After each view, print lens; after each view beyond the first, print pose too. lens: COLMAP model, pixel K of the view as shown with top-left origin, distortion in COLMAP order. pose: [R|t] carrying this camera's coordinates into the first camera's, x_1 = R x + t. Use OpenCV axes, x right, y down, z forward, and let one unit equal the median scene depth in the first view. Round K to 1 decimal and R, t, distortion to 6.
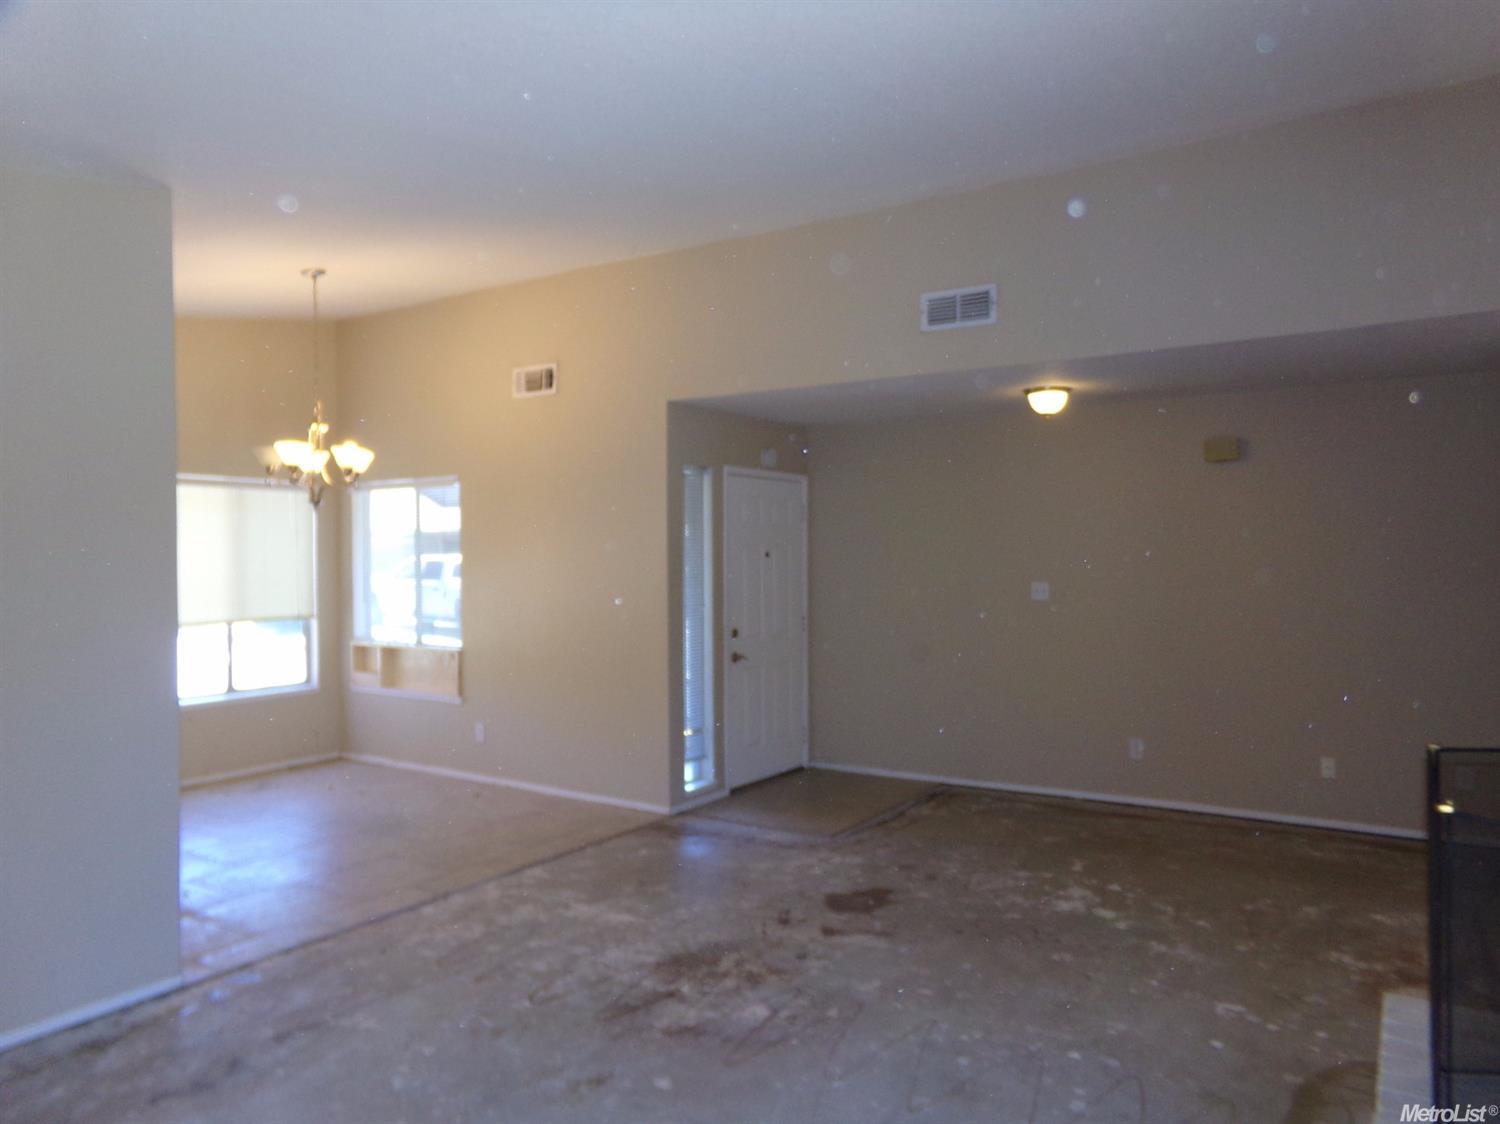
lens RADIAL K [[1029.0, 0, 753.4], [0, 1029.0, 570.2], [0, 0, 1]] dist [-0.079013, 0.118698]
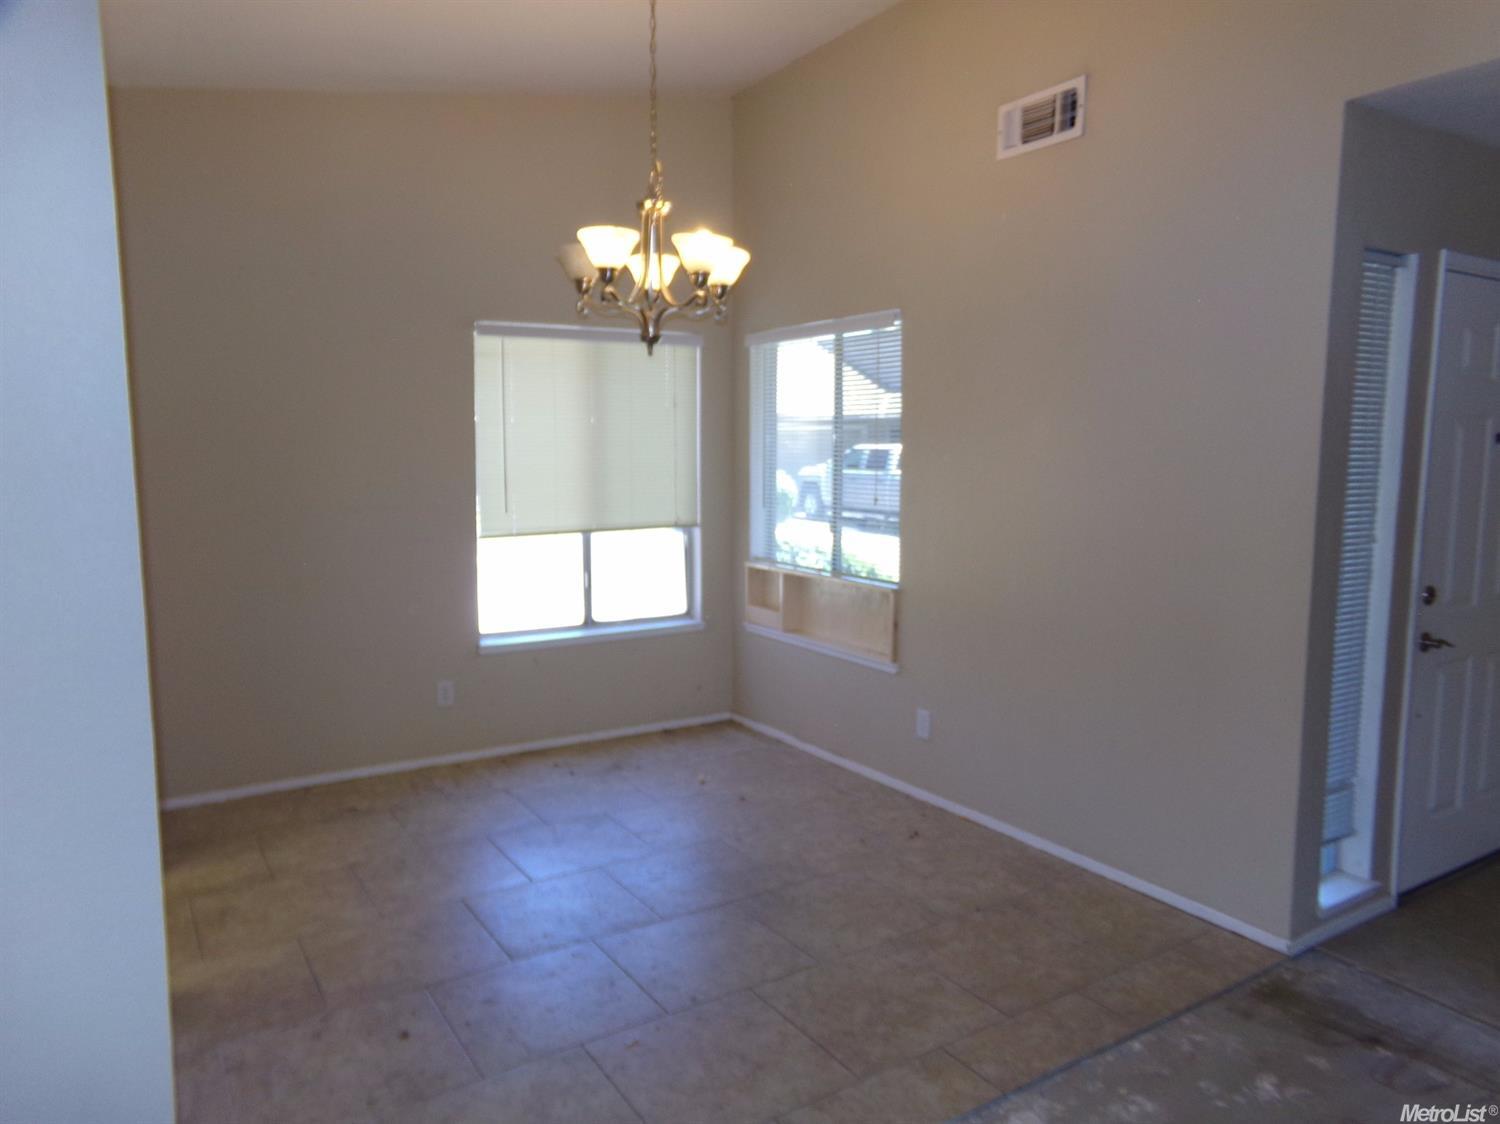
lens RADIAL K [[1029.0, 0, 753.4], [0, 1029.0, 570.2], [0, 0, 1]] dist [-0.079013, 0.118698]
pose [[0.911563, 0.055651, -0.407377, -0.118274], [-0.012357, 0.994058, 0.108147, -0.001098], [0.410975, -0.093549, 0.906834, 0.418598]]
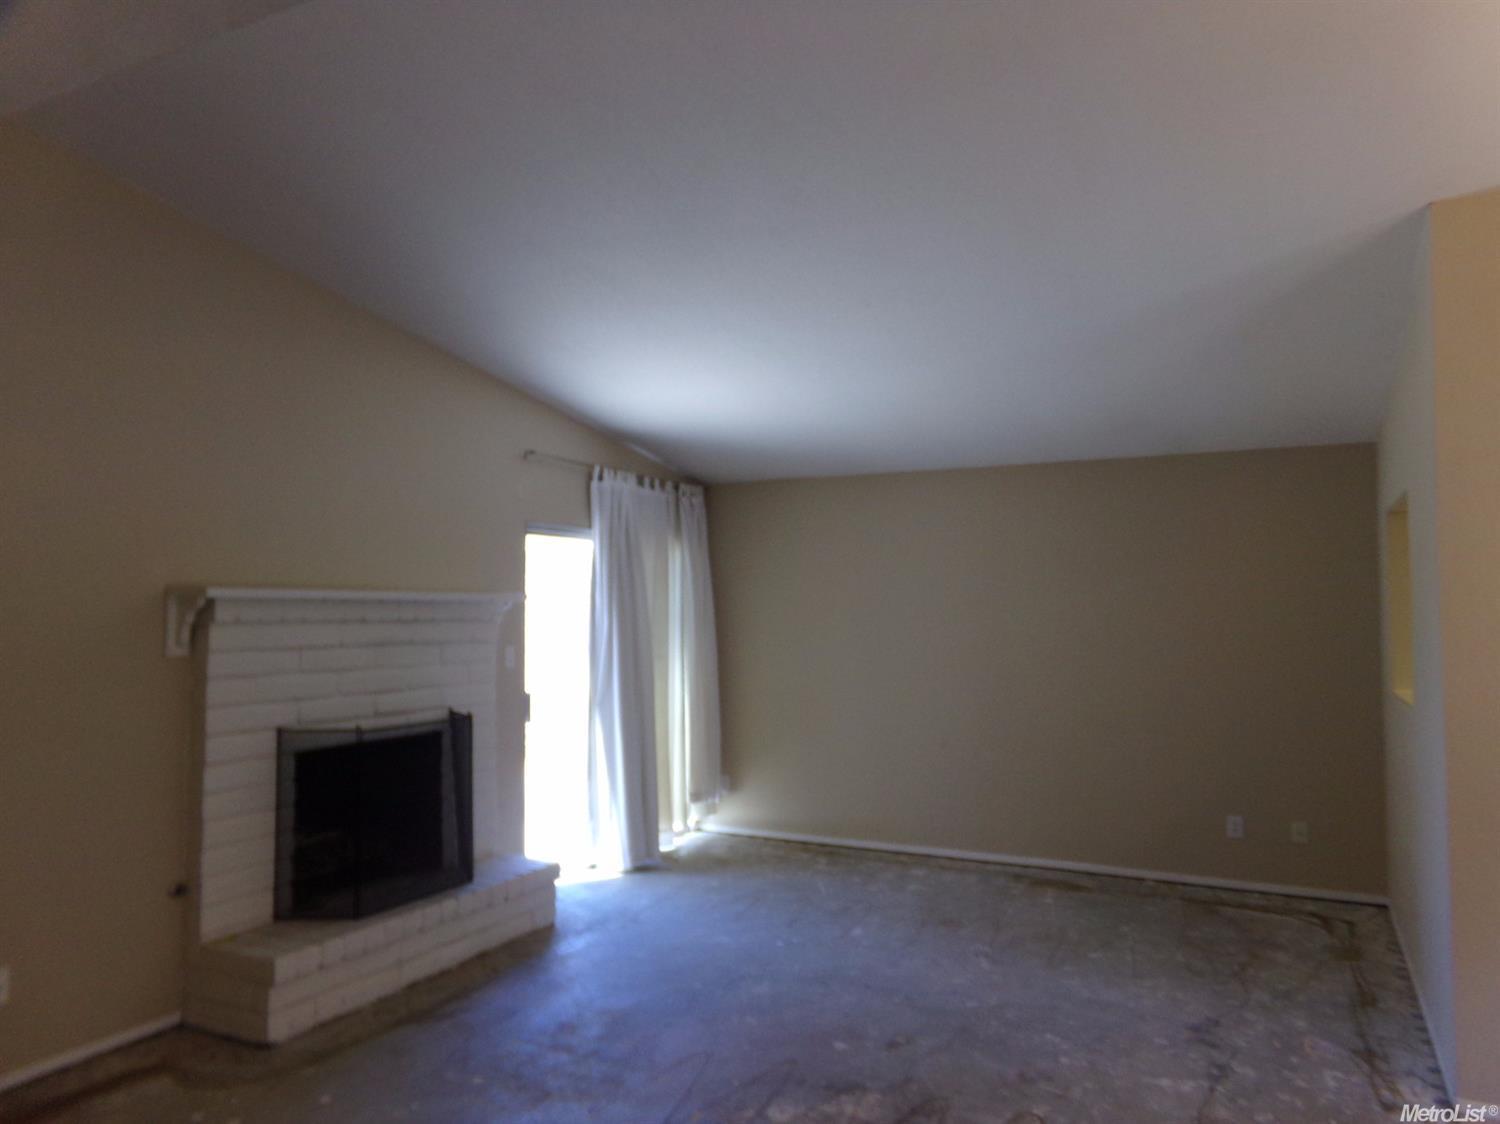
lens RADIAL K [[1029.0, 0, 753.4], [0, 1029.0, 570.2], [0, 0, 1]] dist [-0.079013, 0.118698]
pose [[-0.995531, 0.008042, -0.094097, 0.057121], [0.010695, 0.999558, -0.027729, -0.016610], [0.093832, -0.028611, -0.995177, 1.001163]]
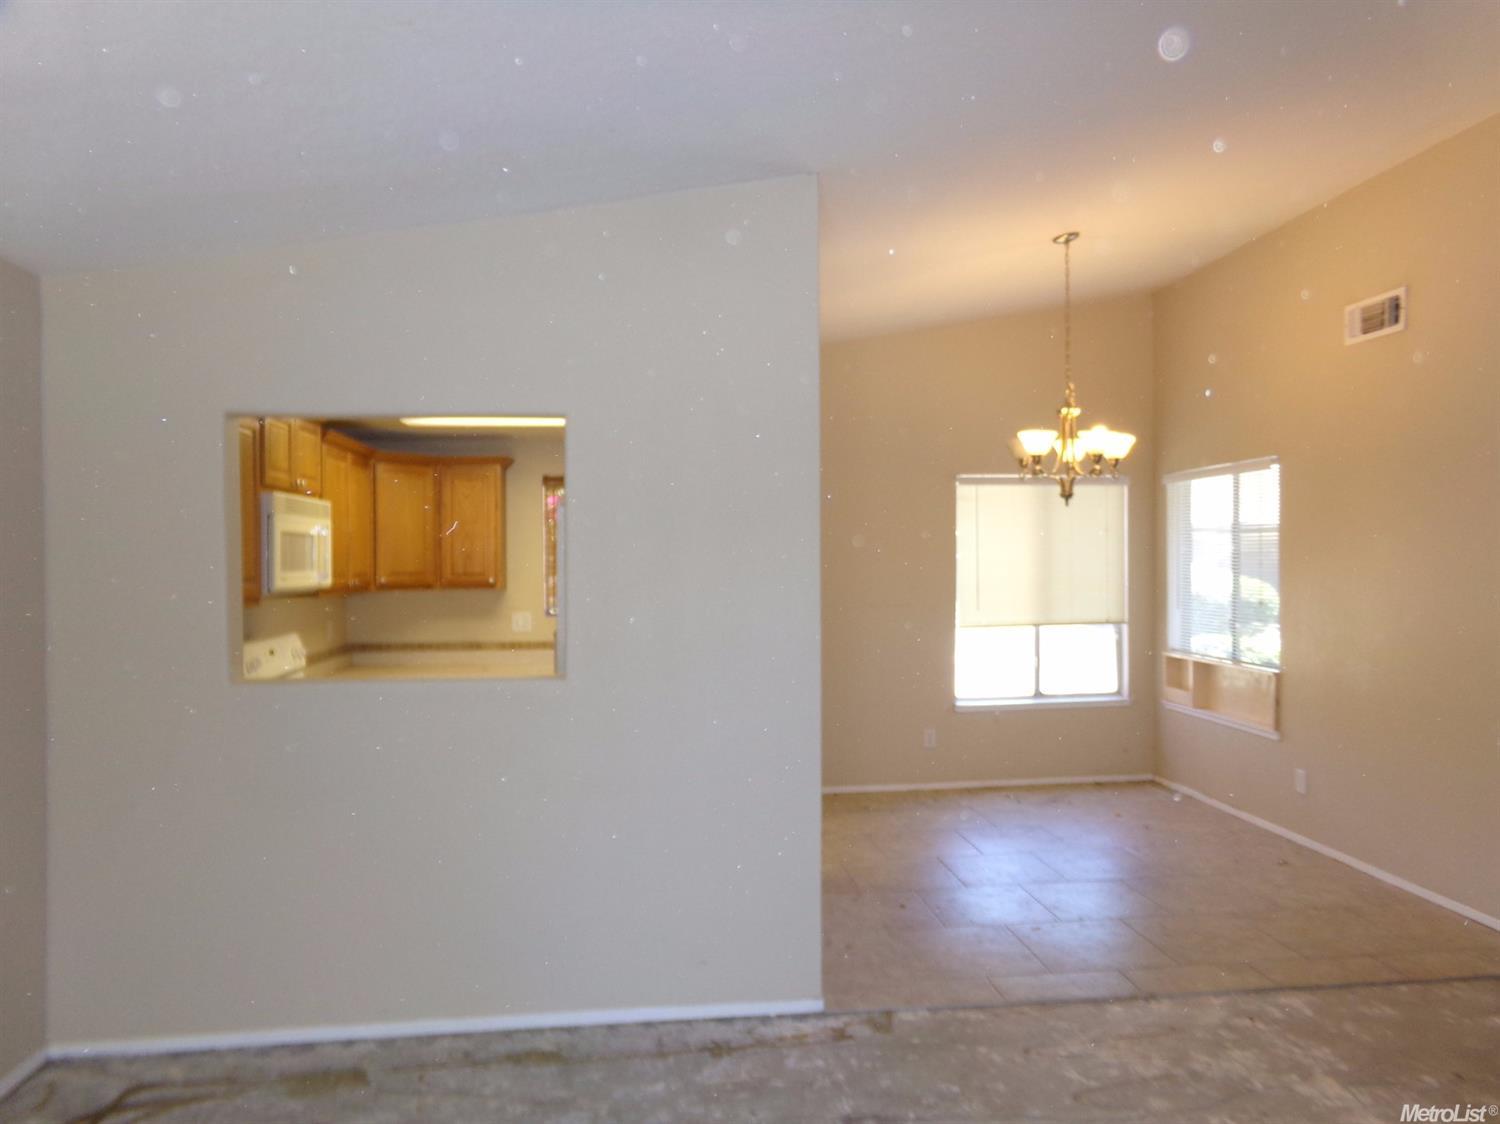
lens RADIAL K [[1029.0, 0, 753.4], [0, 1029.0, 570.2], [0, 0, 1]] dist [-0.079013, 0.118698]
pose [[0.632670, 0.009619, -0.774362, 0.071972], [-0.005335, 0.999953, 0.008063, -0.007150], [0.774403, -0.000970, 0.632691, 0.193473]]
